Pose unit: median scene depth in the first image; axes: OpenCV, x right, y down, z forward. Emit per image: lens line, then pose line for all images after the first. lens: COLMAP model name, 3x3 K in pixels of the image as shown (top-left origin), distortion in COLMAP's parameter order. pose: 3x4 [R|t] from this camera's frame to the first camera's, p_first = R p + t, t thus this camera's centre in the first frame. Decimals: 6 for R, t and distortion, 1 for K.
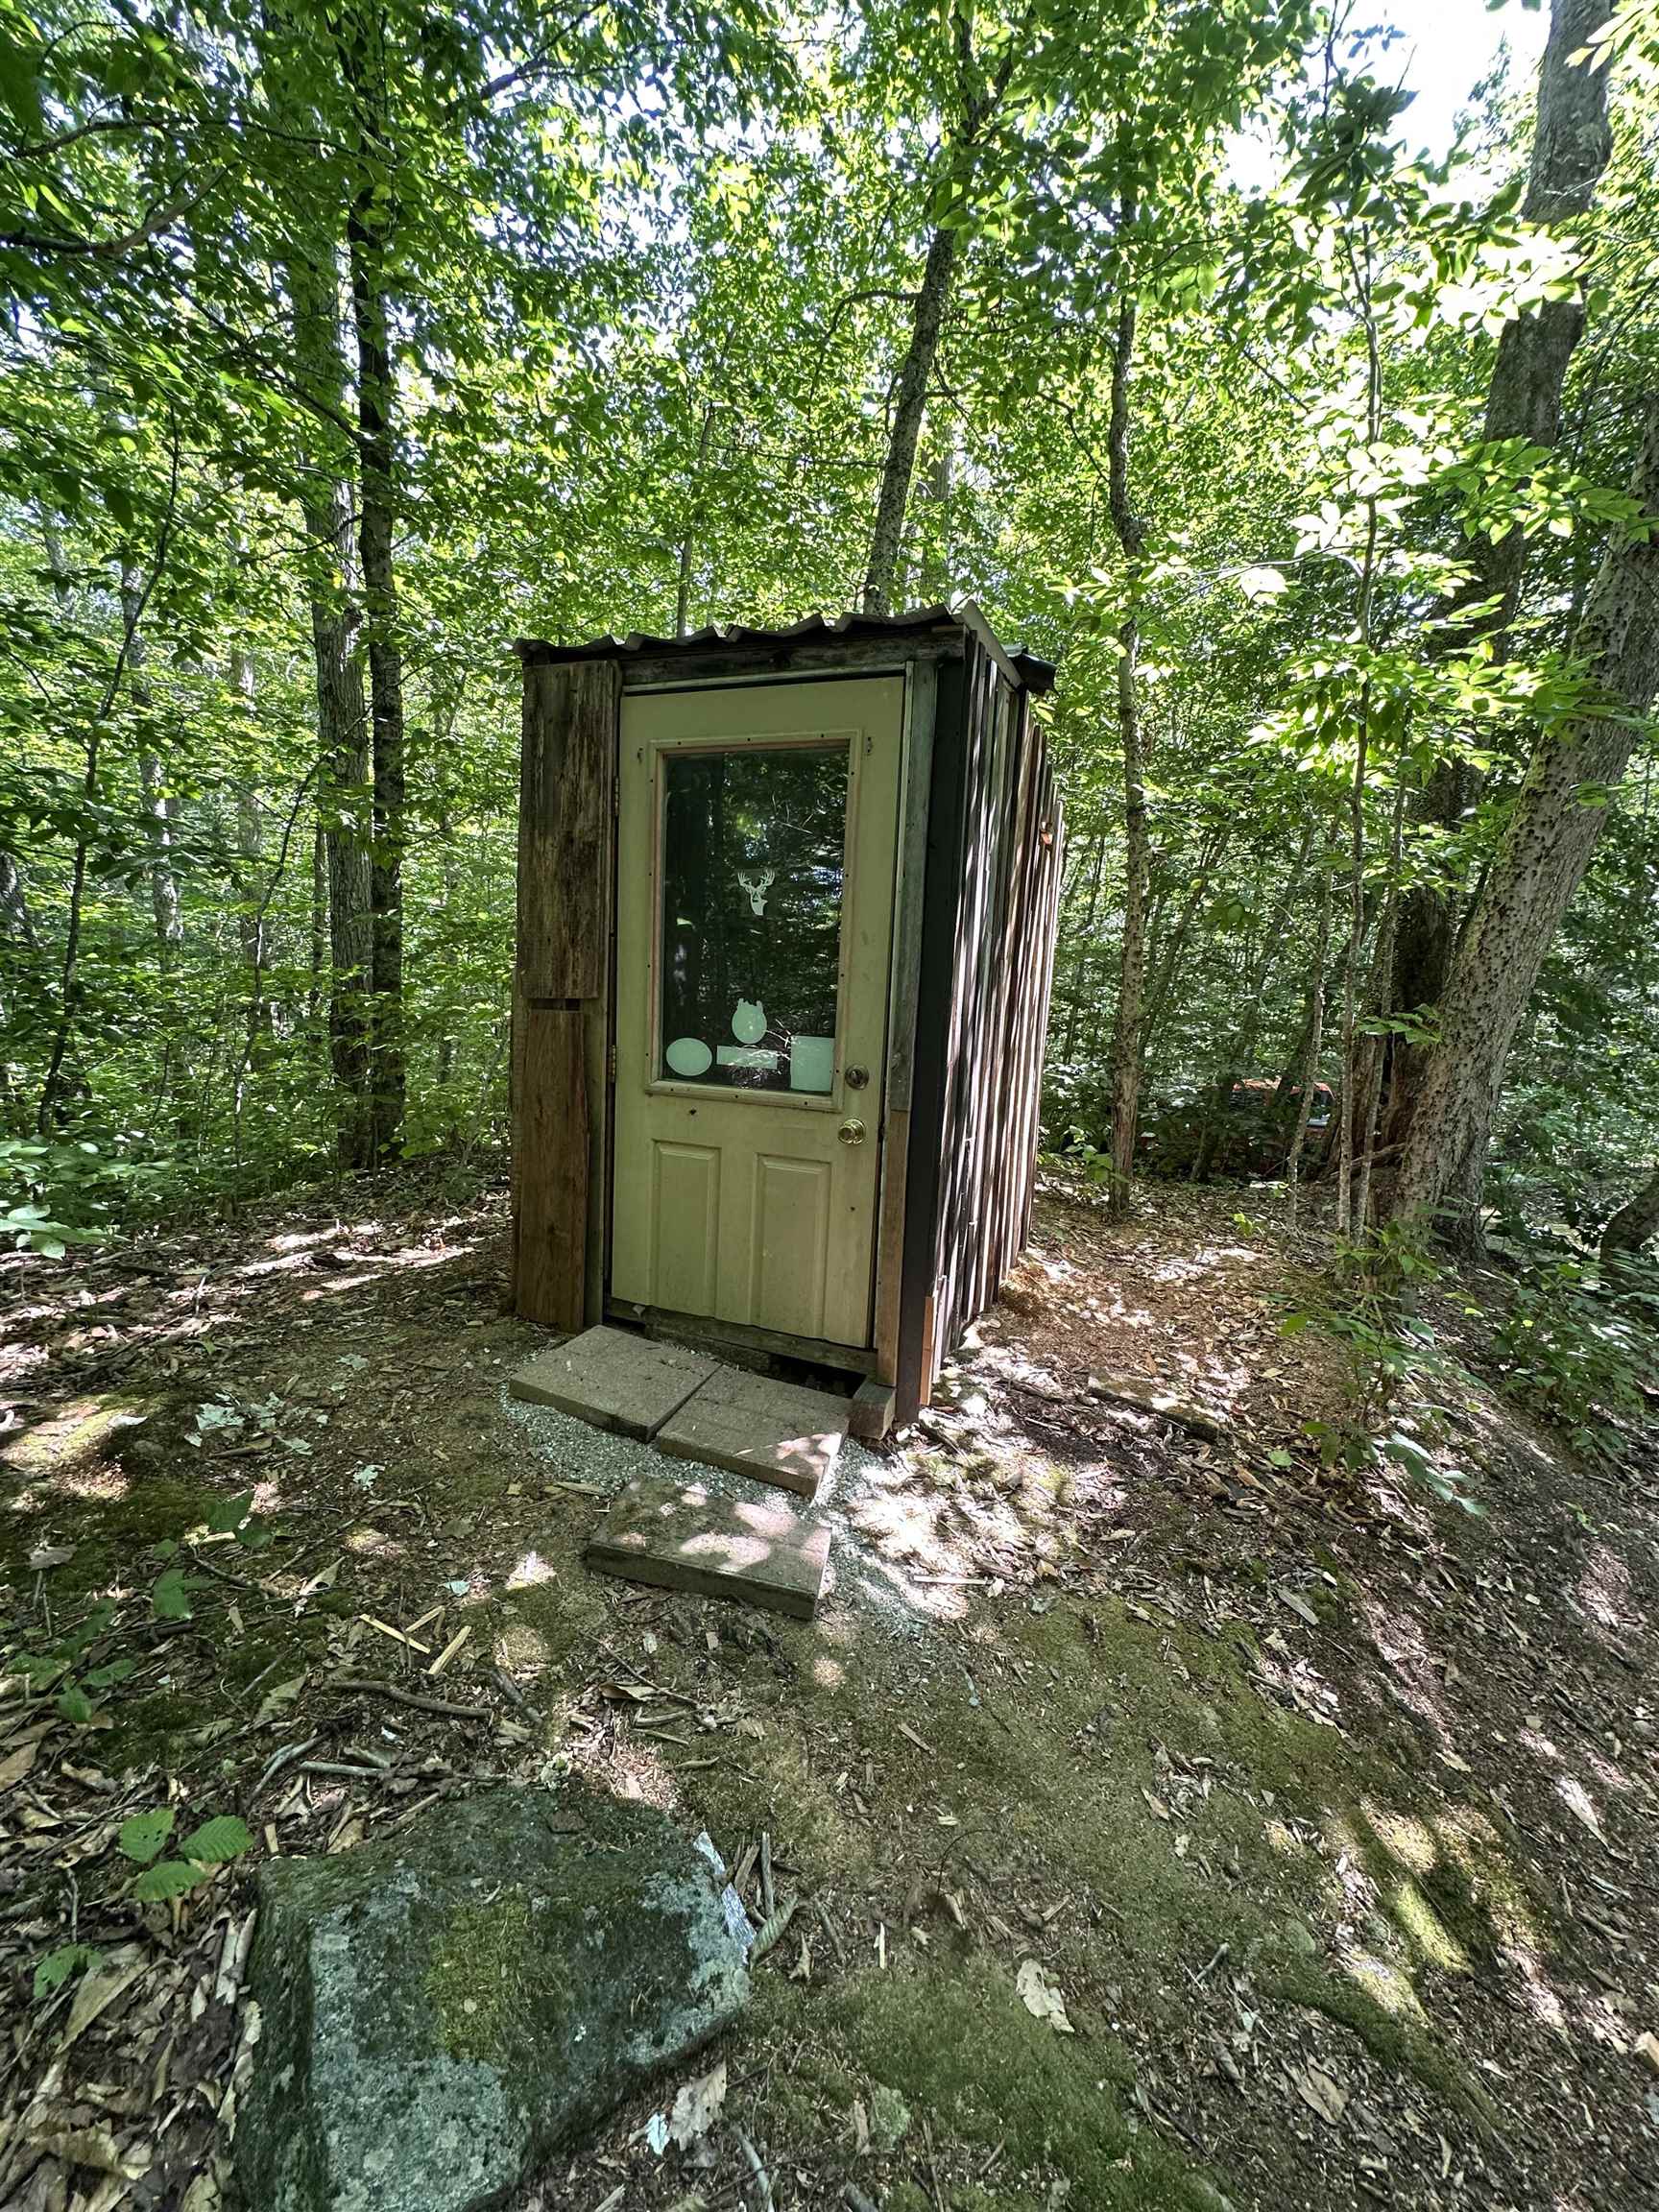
lens RADIAL K [[890.6, 0, 827.6], [0, 890.6, 1104.3], [0, 0, 1]] dist [-0.007255, 0.001501]
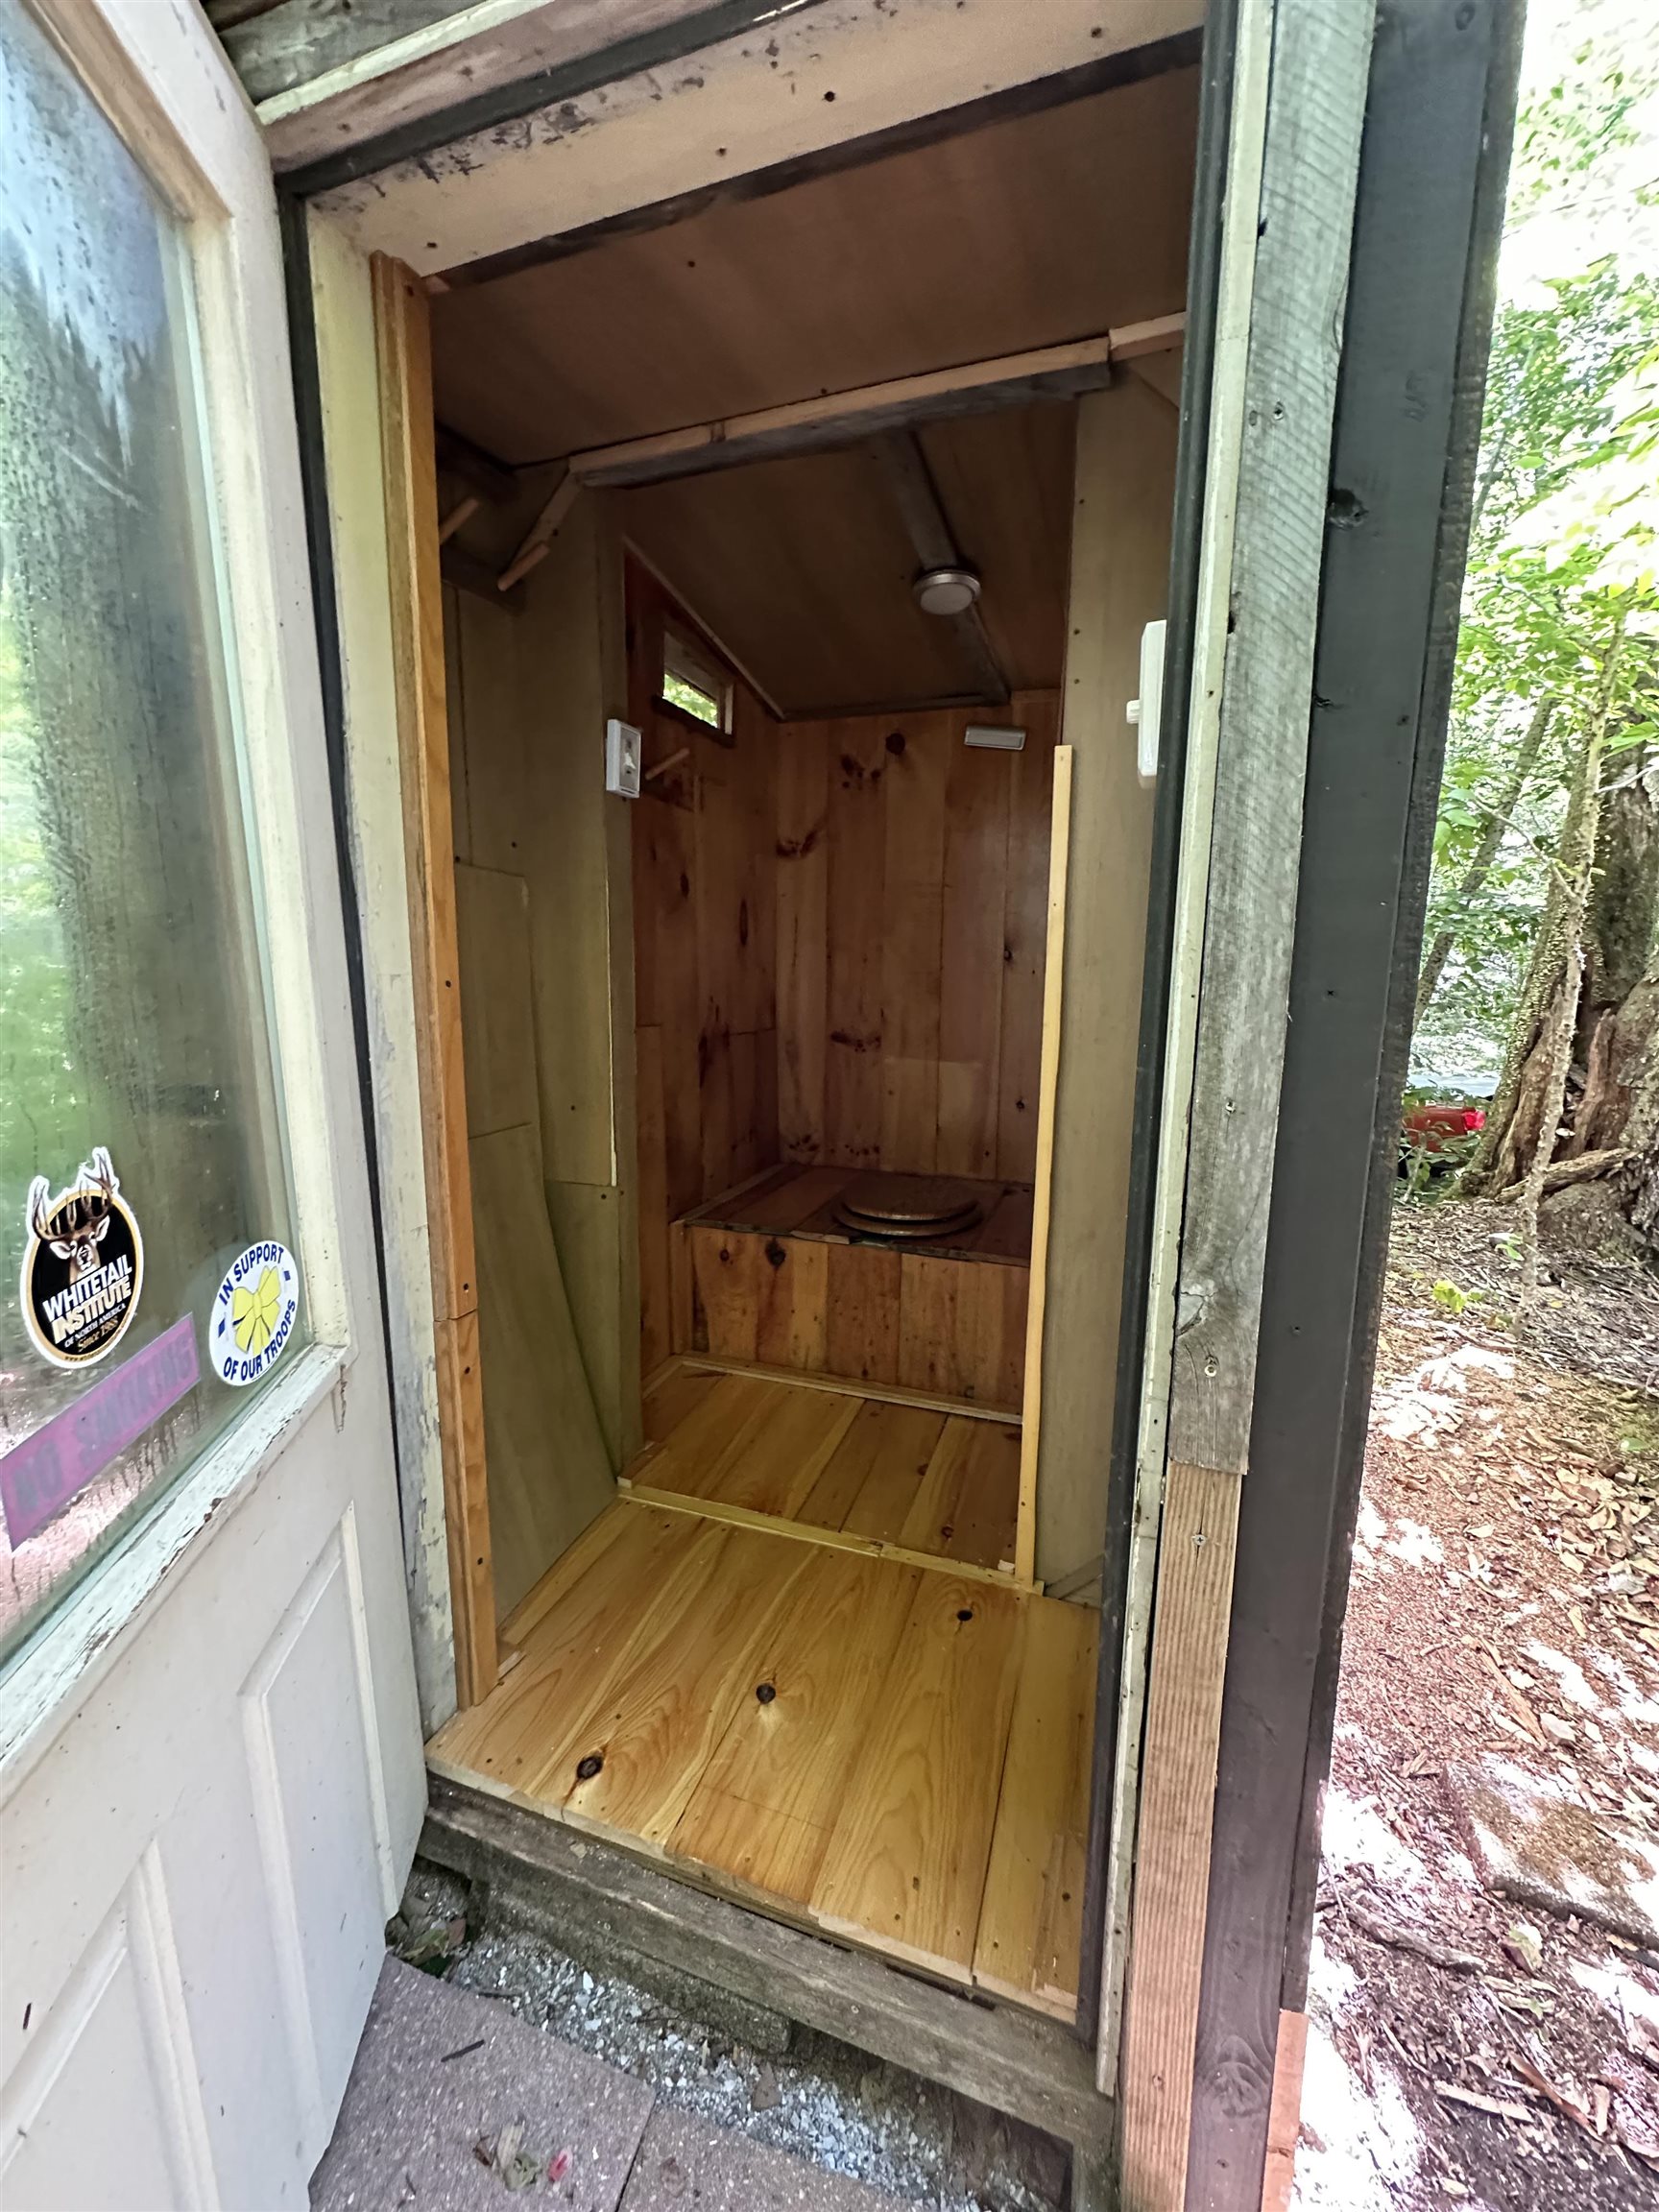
lens RADIAL K [[890.6, 0, 830.1], [0, 890.6, 1104.7], [0, 0, 1]] dist [-0.007255, 0.001501]
pose [[0.998452, -0.051288, 0.021503, -0.026648], [0.050482, 0.998058, 0.036489, -0.084789], [-0.023333, -0.035347, 0.999103, 0.450663]]
